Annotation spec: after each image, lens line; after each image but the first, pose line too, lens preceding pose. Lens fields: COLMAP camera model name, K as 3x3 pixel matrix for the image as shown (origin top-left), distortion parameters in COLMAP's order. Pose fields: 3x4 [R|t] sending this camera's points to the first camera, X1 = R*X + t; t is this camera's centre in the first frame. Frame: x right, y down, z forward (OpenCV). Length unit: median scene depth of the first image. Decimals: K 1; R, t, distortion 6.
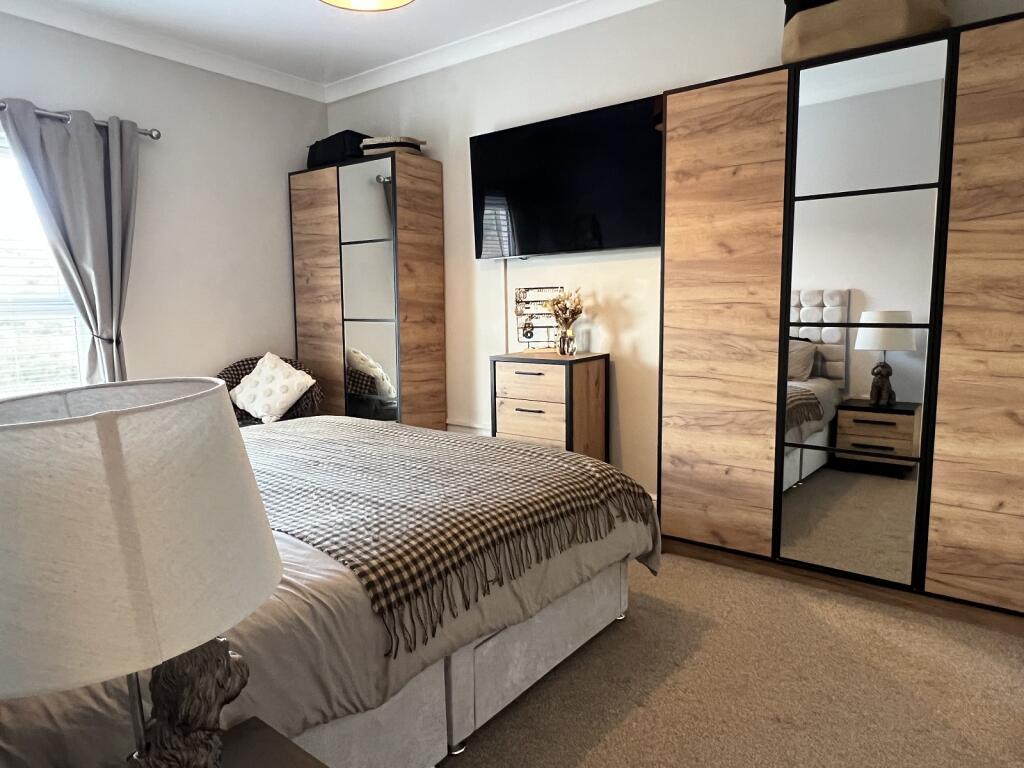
lens RADIAL K [[664.8, 0, 508.5], [0, 664.8, 383.5], [0, 0, 1]] dist [-0.004326, 0.002671]
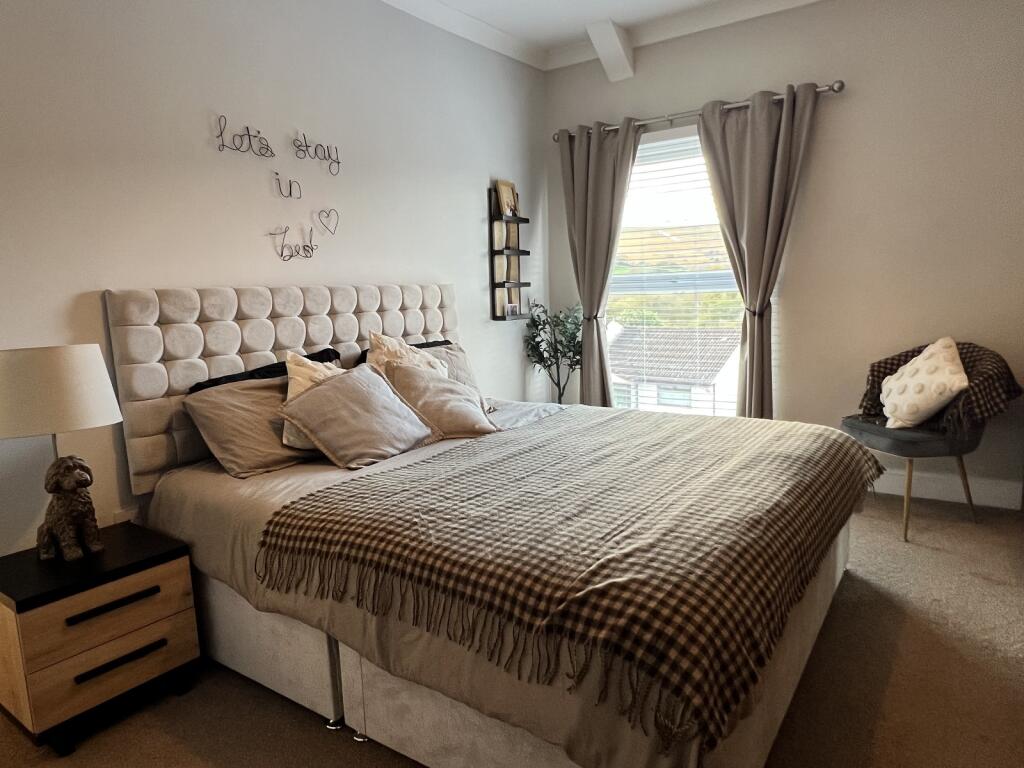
lens RADIAL K [[664.8, 0, 508.0], [0, 664.8, 388.3], [0, 0, 1]] dist [-0.004326, 0.002671]
pose [[0.033574, 0.159572, -0.986615, 0.790079], [-0.079994, 0.984434, 0.156497, -0.147062], [0.996230, 0.073669, 0.045817, 1.041287]]
